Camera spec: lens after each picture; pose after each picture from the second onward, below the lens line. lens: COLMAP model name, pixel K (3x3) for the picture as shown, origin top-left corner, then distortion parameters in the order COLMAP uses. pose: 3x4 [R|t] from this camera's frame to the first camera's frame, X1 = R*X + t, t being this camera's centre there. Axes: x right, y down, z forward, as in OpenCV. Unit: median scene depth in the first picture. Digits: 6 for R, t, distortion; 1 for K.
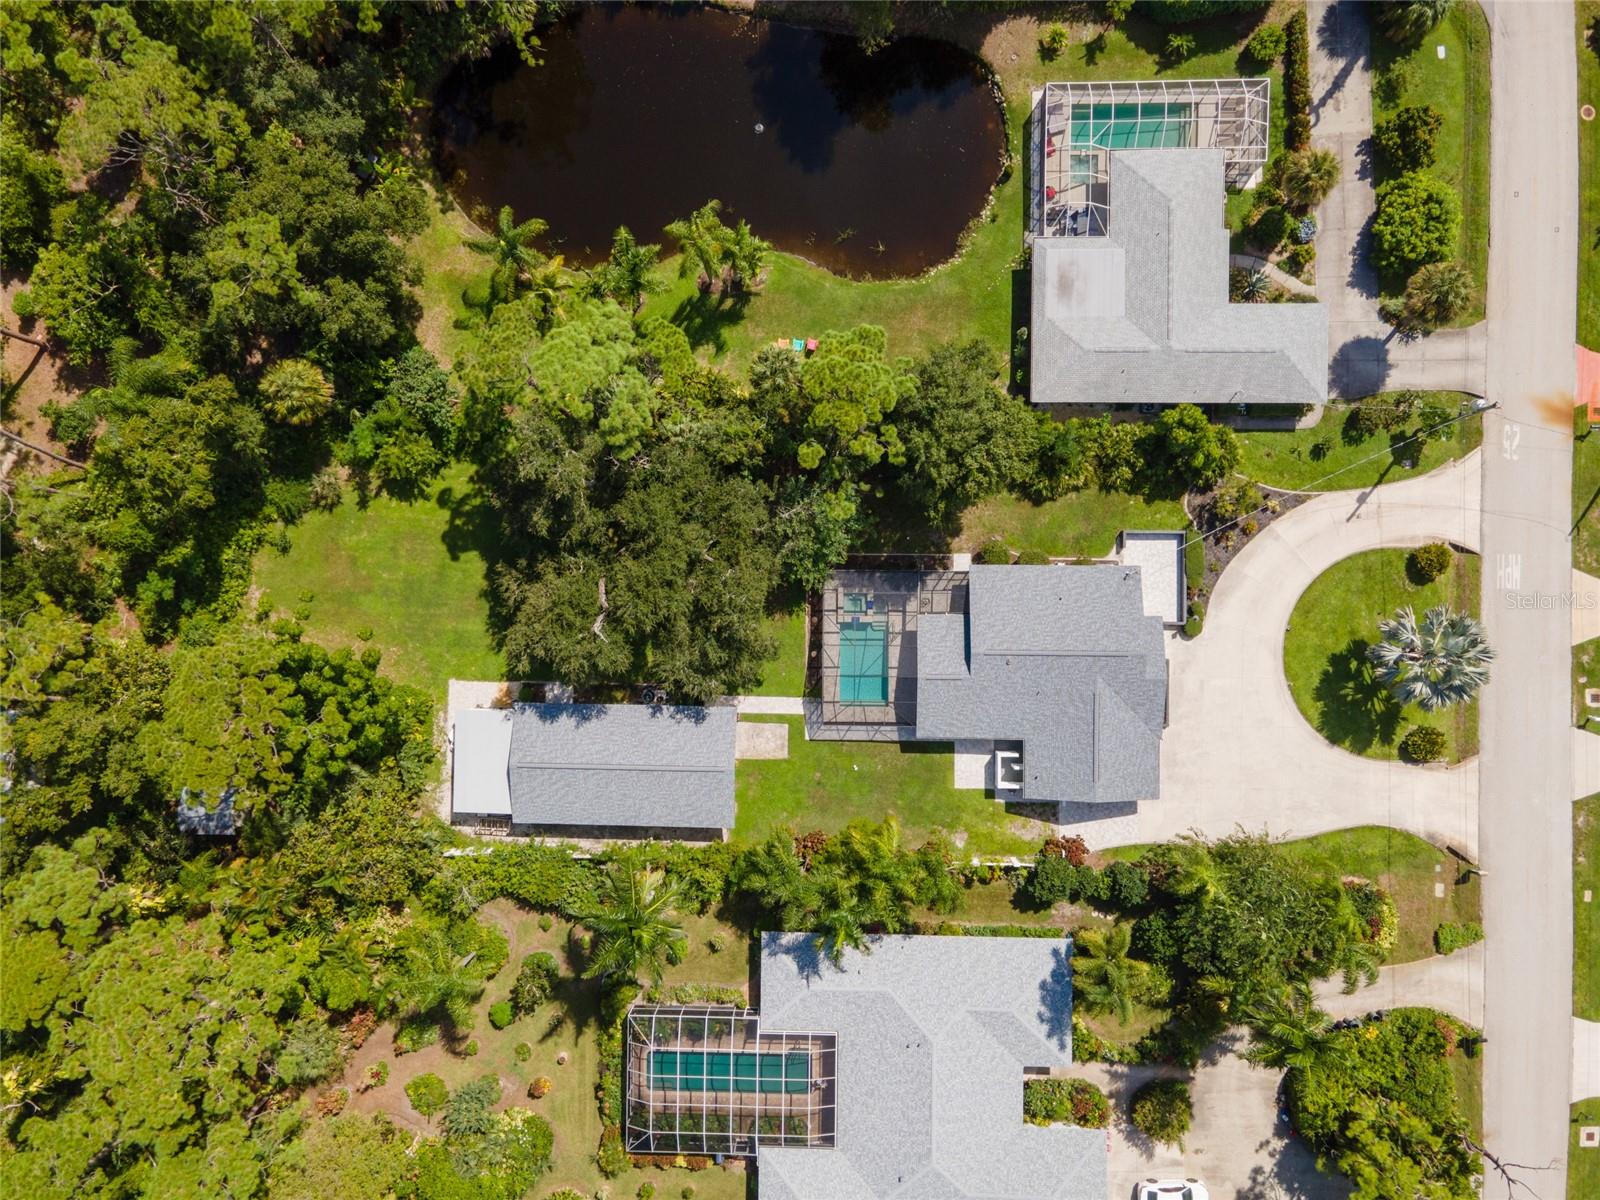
lens RADIAL K [[1161.2, 0, 800.0], [0, 1161.2, 600.0], [0, 0, 1]] dist [0.034766, 0.005698]
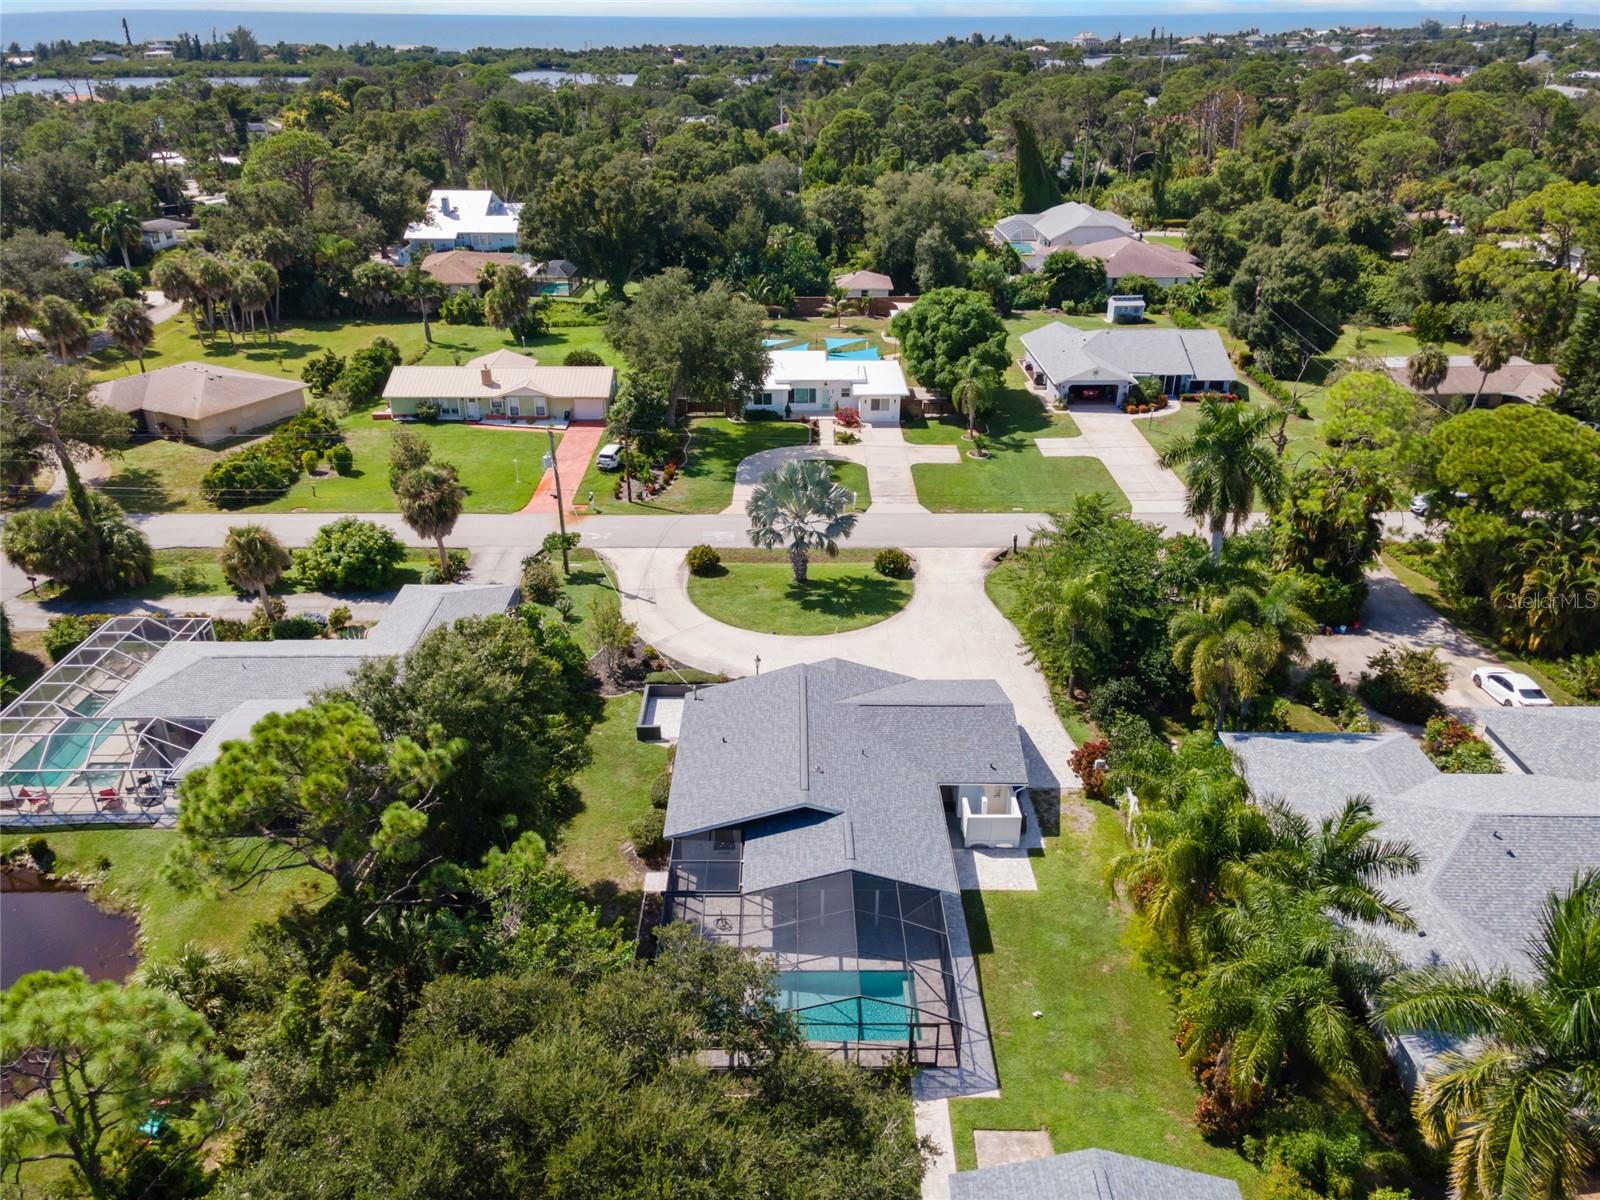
lens RADIAL K [[1160.8, 0, 800.0], [0, 1160.8, 600.0], [0, 0, 1]] dist [0.026661, 0.004358]
pose [[-0.014241, -0.415806, 0.909342, -0.351470], [0.999898, -0.006345, 0.012758, 0.033877], [0.000465, 0.909431, 0.415854, 0.625663]]
